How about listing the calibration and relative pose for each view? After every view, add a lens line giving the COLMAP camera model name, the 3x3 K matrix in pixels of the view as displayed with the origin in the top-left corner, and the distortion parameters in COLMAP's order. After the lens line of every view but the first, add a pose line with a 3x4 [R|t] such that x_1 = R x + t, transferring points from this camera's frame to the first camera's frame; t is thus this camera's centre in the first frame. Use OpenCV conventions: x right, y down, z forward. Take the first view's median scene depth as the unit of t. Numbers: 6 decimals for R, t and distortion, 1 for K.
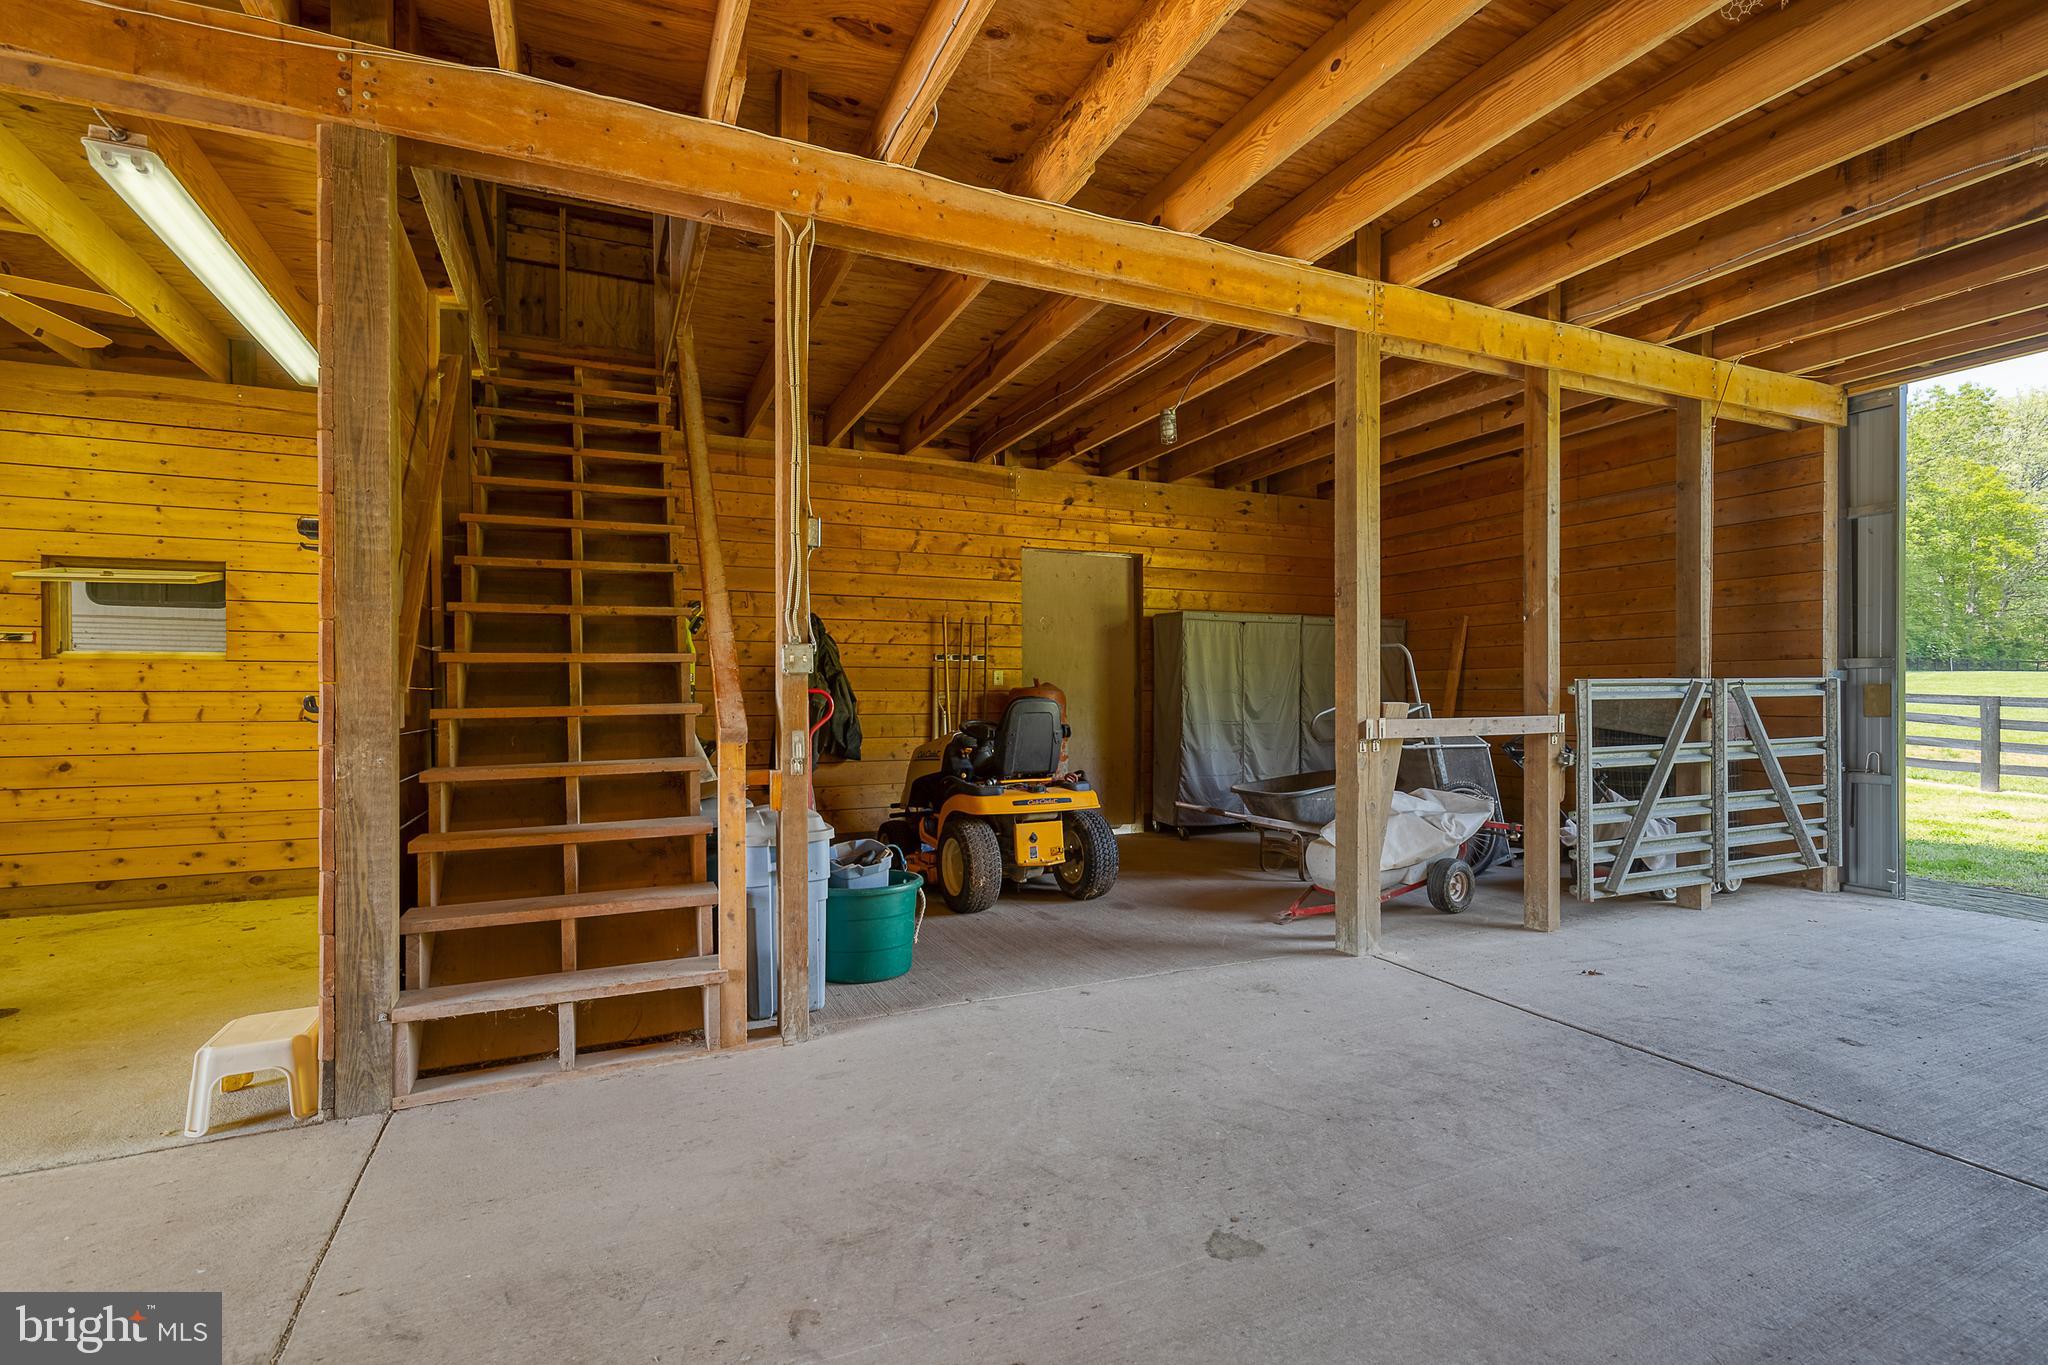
lens RADIAL K [[954.5, 0, 1025.0], [0, 954.5, 686.6], [0, 0, 1]] dist [0.008705, -0.000910]
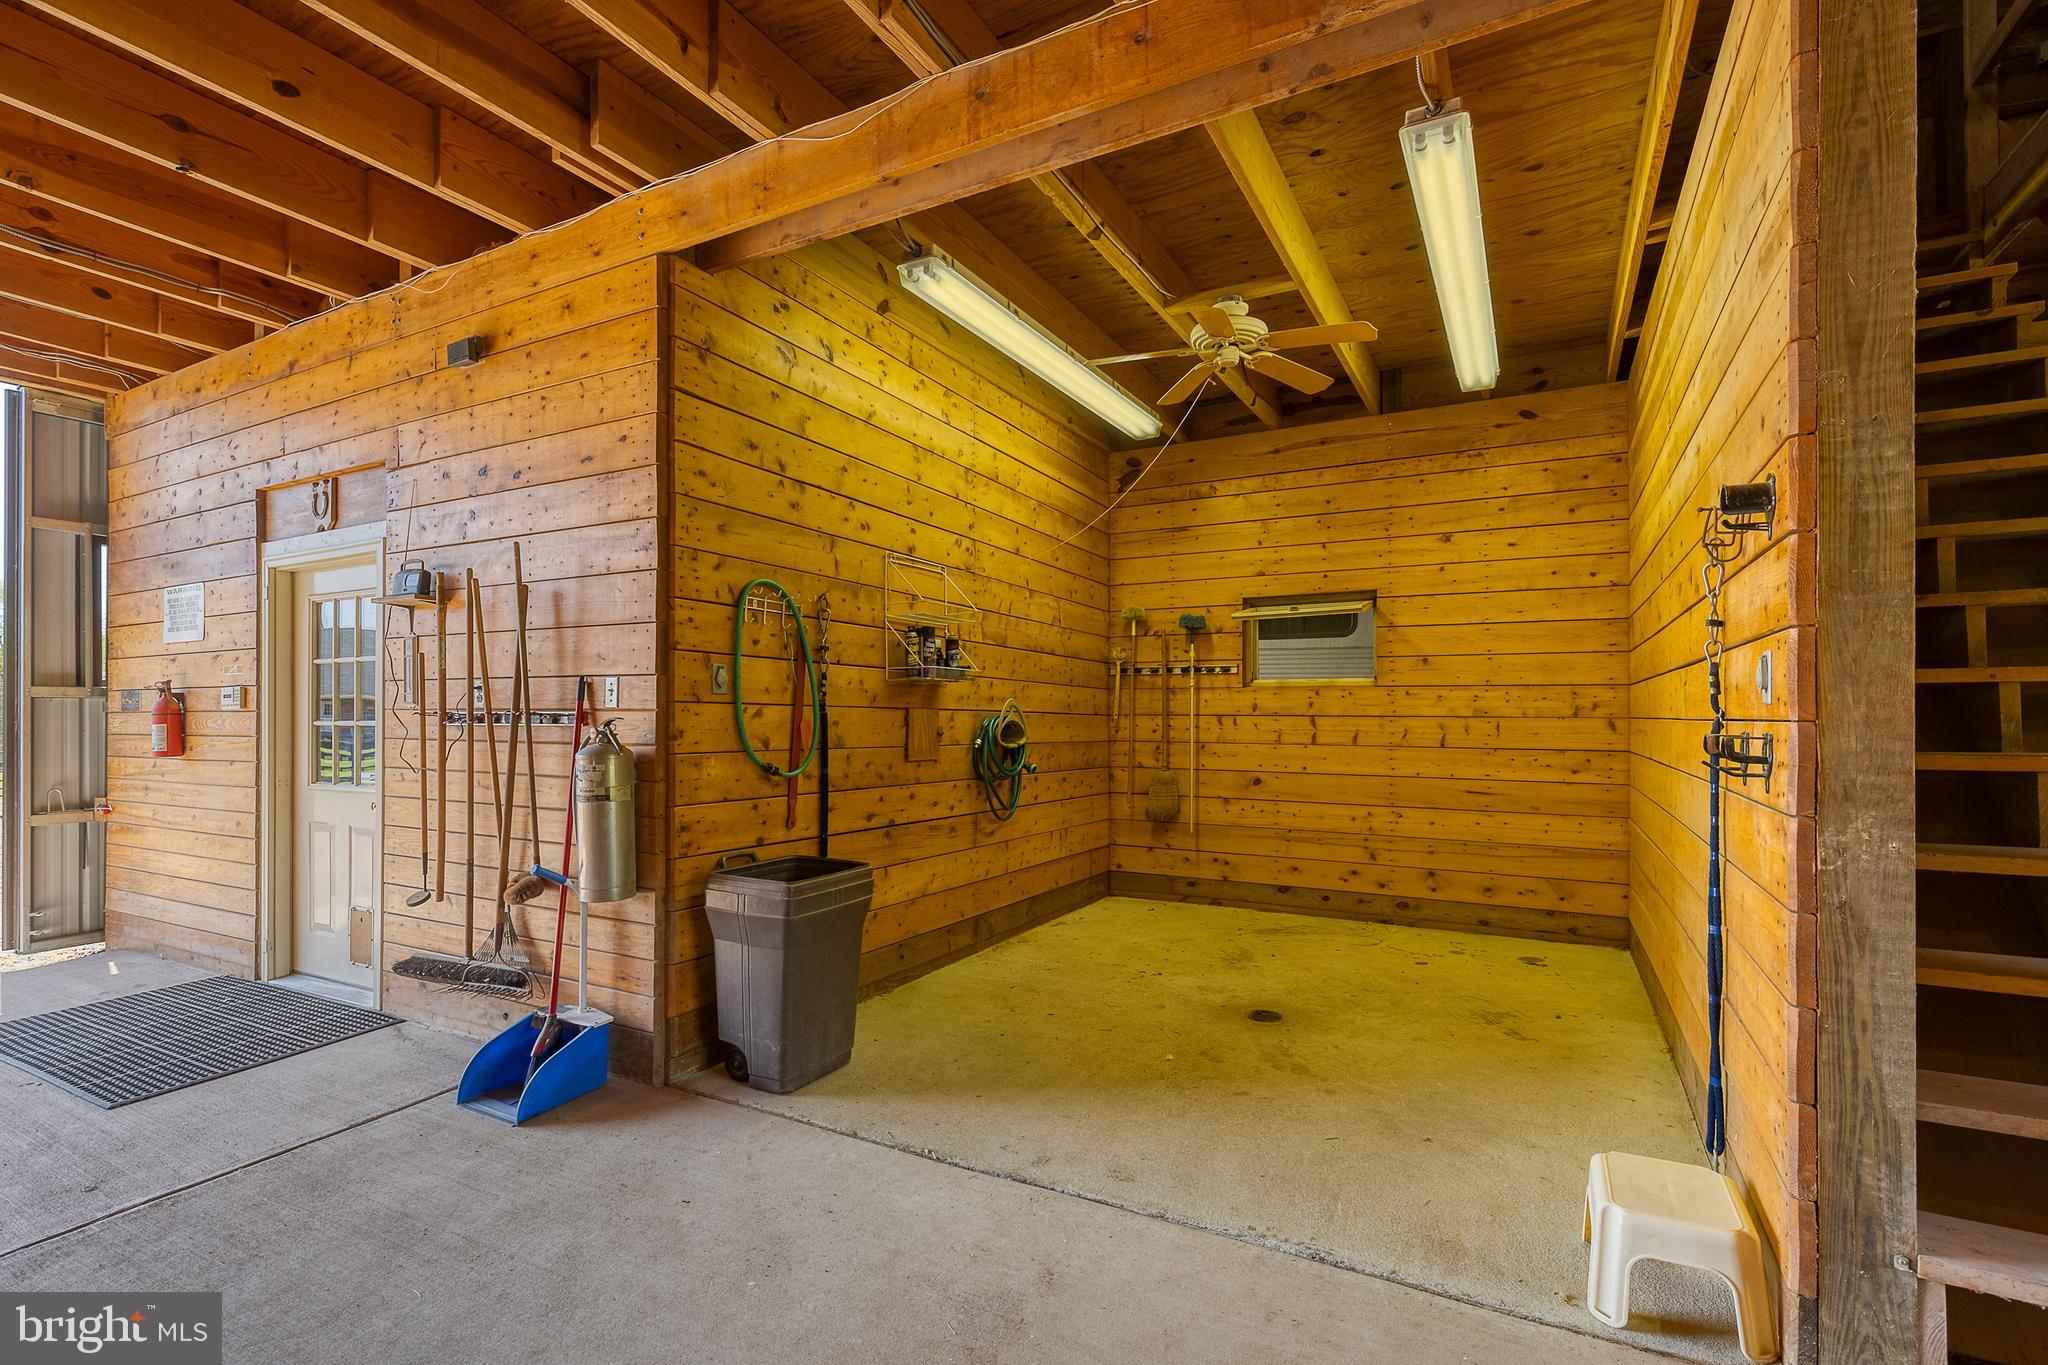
lens RADIAL K [[954.5, 0, 1025.0], [0, 954.5, 686.6], [0, 0, 1]] dist [0.008705, -0.000910]
pose [[0.610178, -0.015617, -0.792111, -0.268250], [0.001159, 0.999822, -0.018819, -0.008242], [0.792264, 0.010565, 0.610087, 0.087024]]
